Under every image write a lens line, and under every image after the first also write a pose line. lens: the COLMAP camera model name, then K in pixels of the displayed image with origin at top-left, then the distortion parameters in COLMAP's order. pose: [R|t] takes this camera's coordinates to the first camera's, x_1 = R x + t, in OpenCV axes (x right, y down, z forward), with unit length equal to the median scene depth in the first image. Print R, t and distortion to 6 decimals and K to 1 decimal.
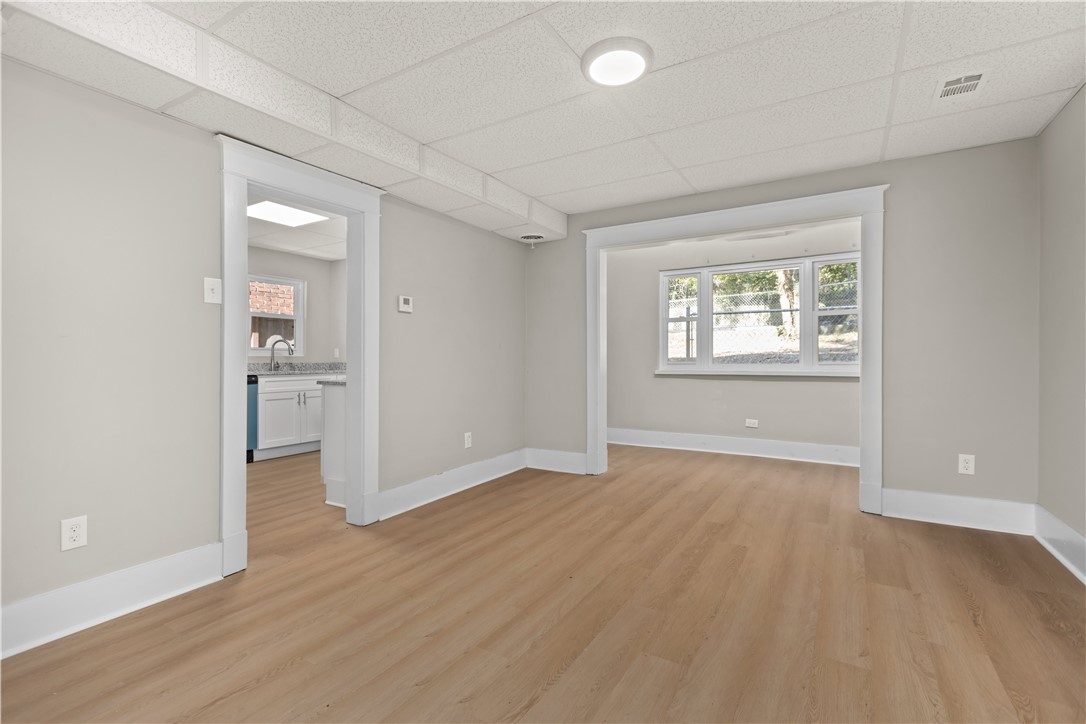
lens RADIAL K [[486.0, 0, 546.3], [0, 486.0, 355.8], [0, 0, 1]] dist [-0.001022, -0.000321]
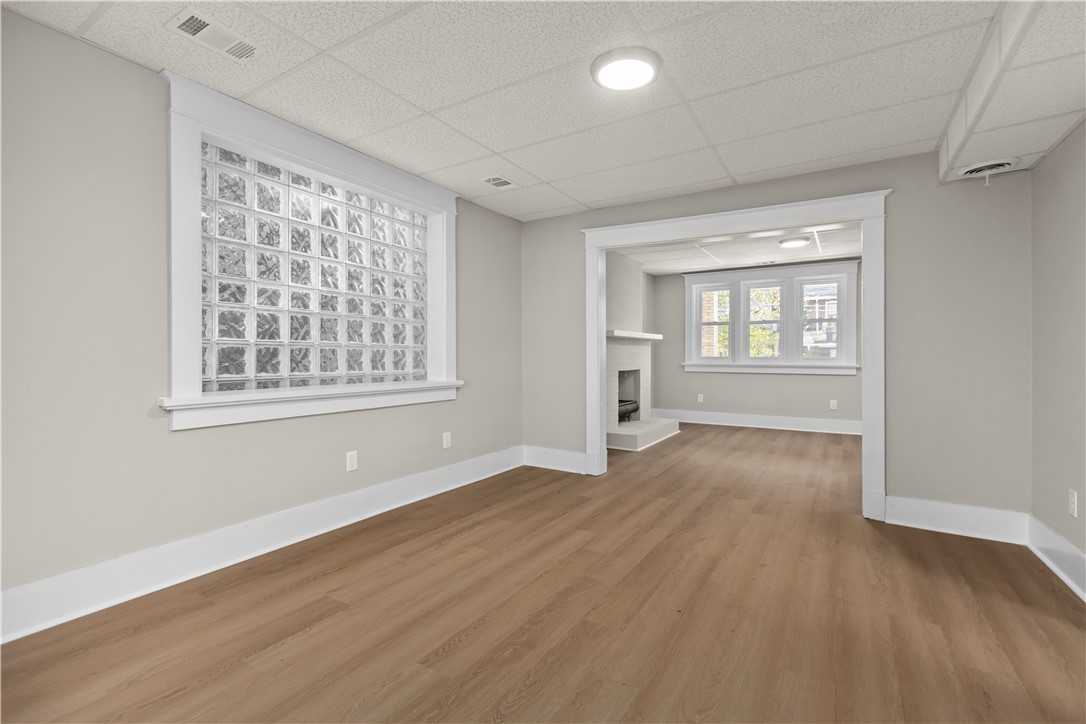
lens RADIAL K [[486.0, 0, 546.3], [0, 486.0, 355.8], [0, 0, 1]] dist [-0.001022, -0.000321]
pose [[-0.999996, 0.001036, -0.002587, 0.247445], [0.001049, 0.999986, -0.005104, 0.002233], [0.002582, -0.005107, -0.999984, 1.593261]]
